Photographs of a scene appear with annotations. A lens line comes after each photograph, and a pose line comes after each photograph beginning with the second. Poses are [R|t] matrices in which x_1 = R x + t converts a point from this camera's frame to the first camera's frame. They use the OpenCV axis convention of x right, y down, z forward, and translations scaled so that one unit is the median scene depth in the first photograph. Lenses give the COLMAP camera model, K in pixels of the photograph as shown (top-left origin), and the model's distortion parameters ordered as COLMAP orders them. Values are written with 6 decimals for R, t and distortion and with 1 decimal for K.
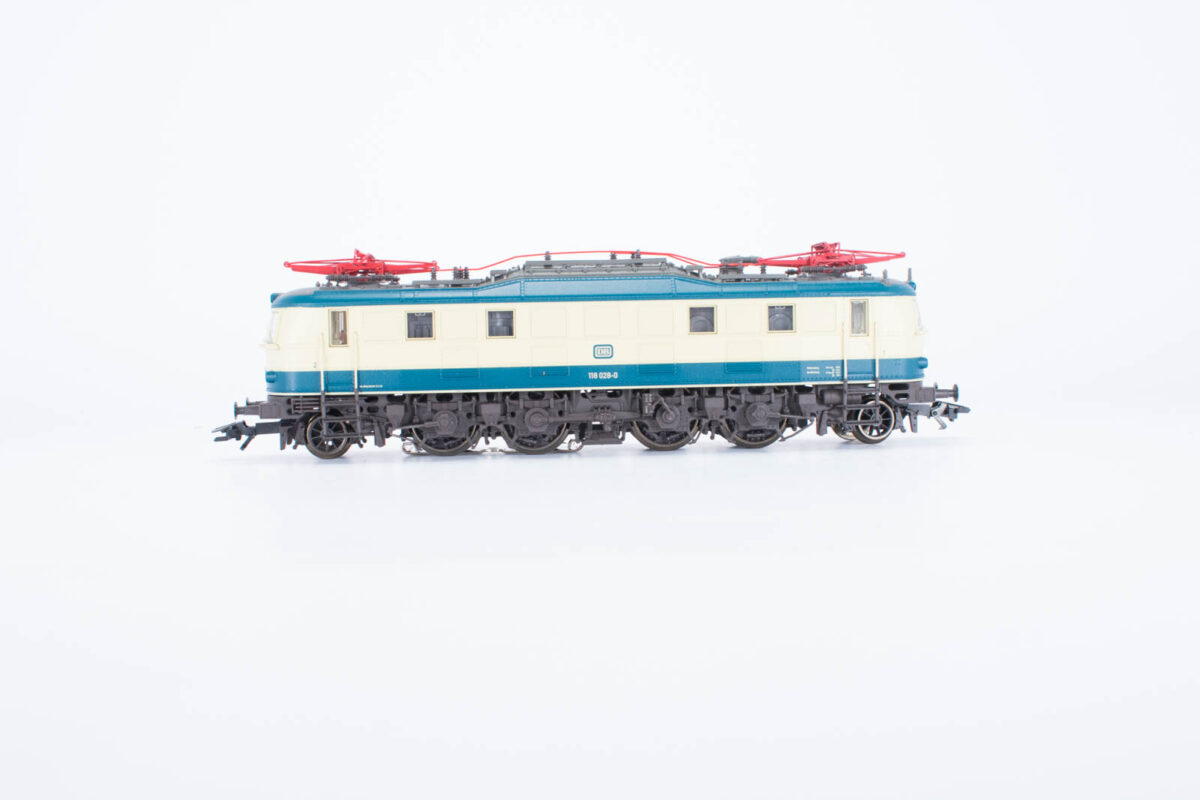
lens RADIAL K [[1154.1, 0, 596.8], [0, 1154.1, 396.5], [0, 0, 1]] dist [-0.042977, 0.000000]
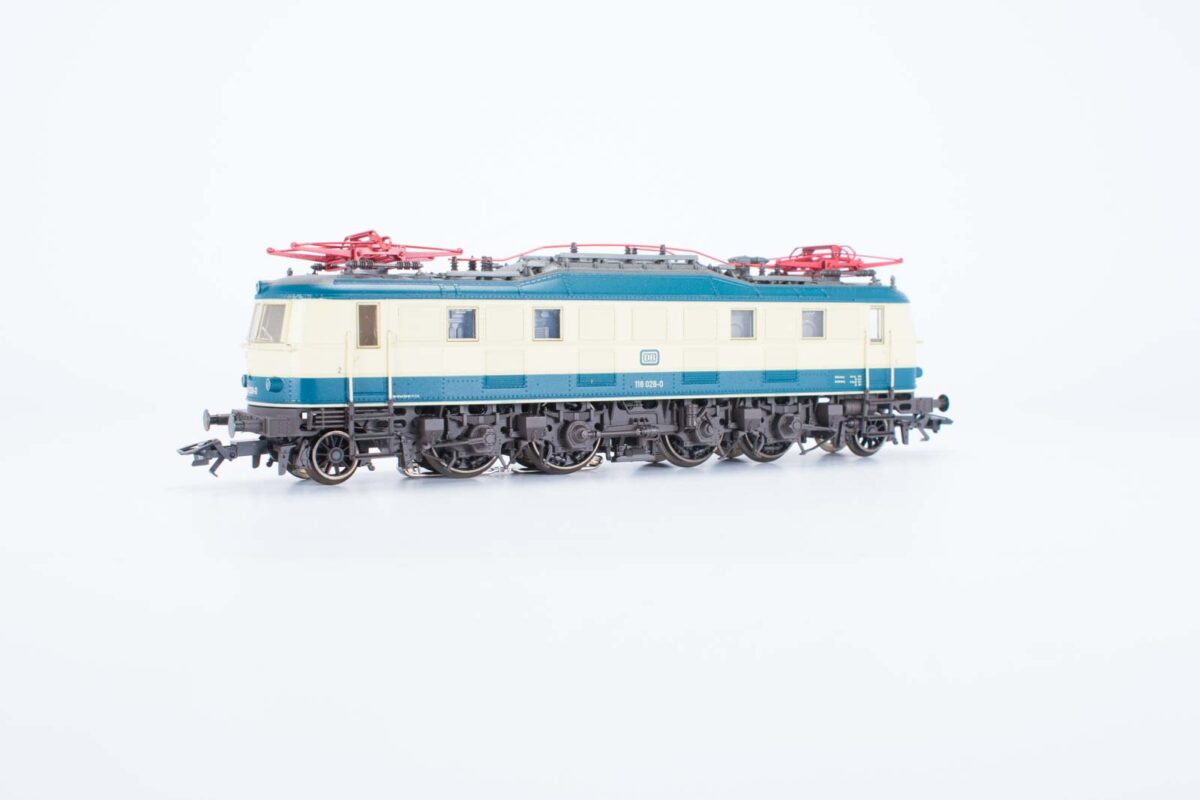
lens RADIAL K [[1462.4, 0, 566.5], [0, 1462.4, 405.5], [0, 0, 1]] dist [-0.041849, 0.000000]
pose [[0.917591, -0.003026, 0.397513, -0.487914], [0.008397, 0.999895, -0.011771, 0.010735], [-0.397436, 0.014139, 0.917521, -0.012969]]
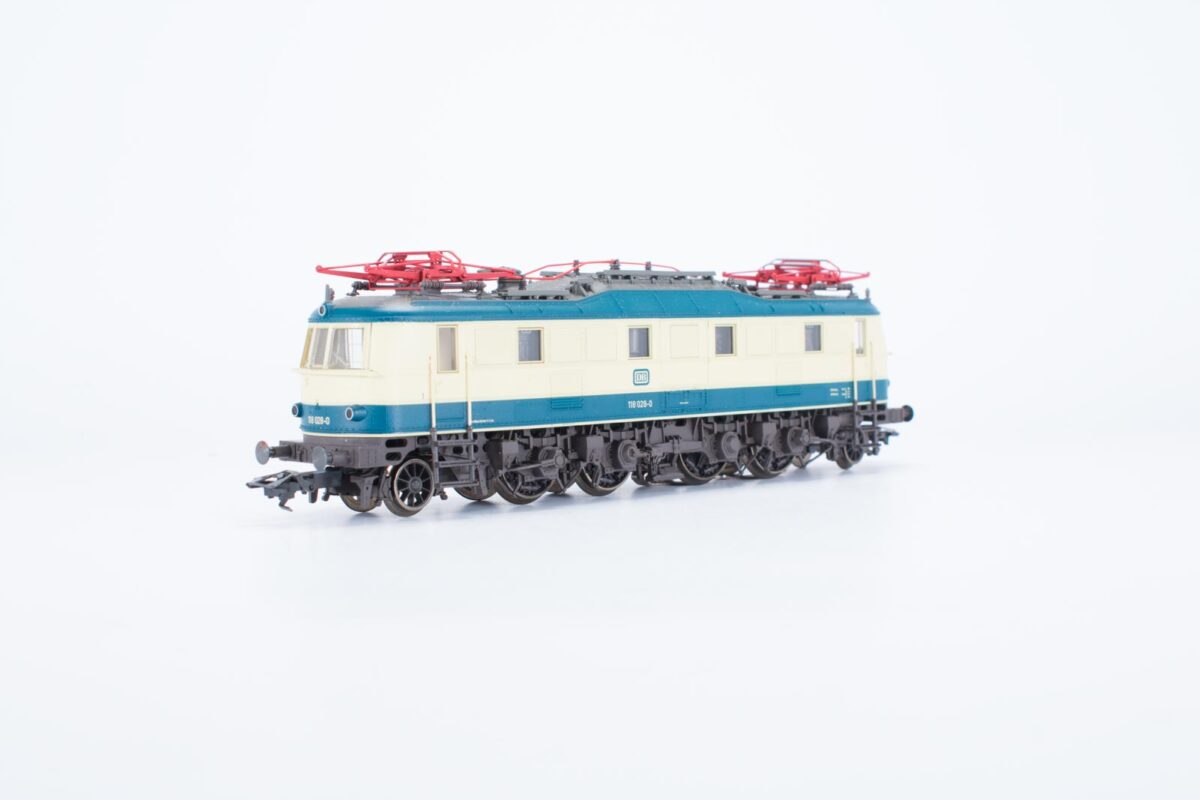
lens RADIAL K [[1852.9, 0, 600.7], [0, 1852.9, 398.1], [0, 0, 1]] dist [-0.161957, 0.000000]
pose [[0.761563, -0.019173, 0.647807, -0.935655], [0.052726, 0.998082, -0.032445, 0.021231], [-0.645942, 0.058865, 0.761114, -0.038463]]
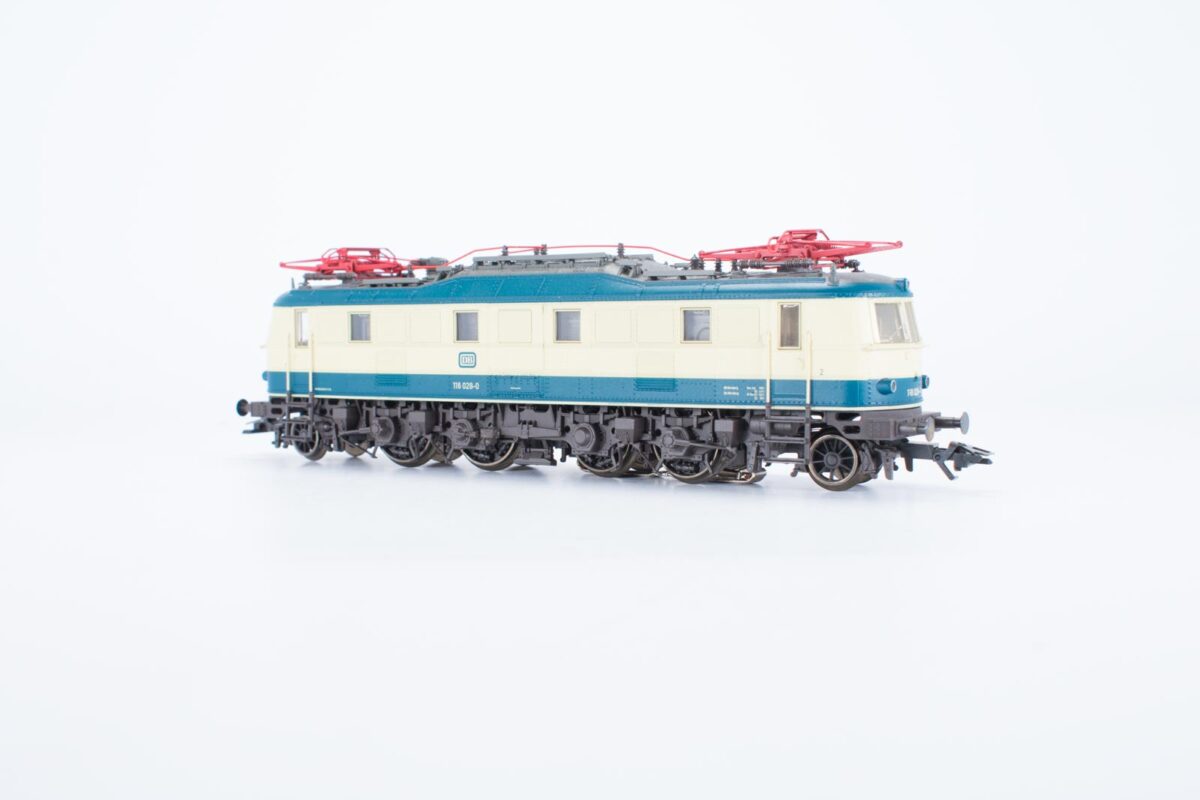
lens RADIAL K [[1620.7, 0, 607.6], [0, 1620.7, 397.6], [0, 0, 1]] dist [0.023806, 0.000000]
pose [[0.811282, 0.042299, -0.583122, 0.764230], [-0.048694, 0.998803, 0.004705, -0.018841], [0.582623, 0.024578, 0.812371, 0.029557]]
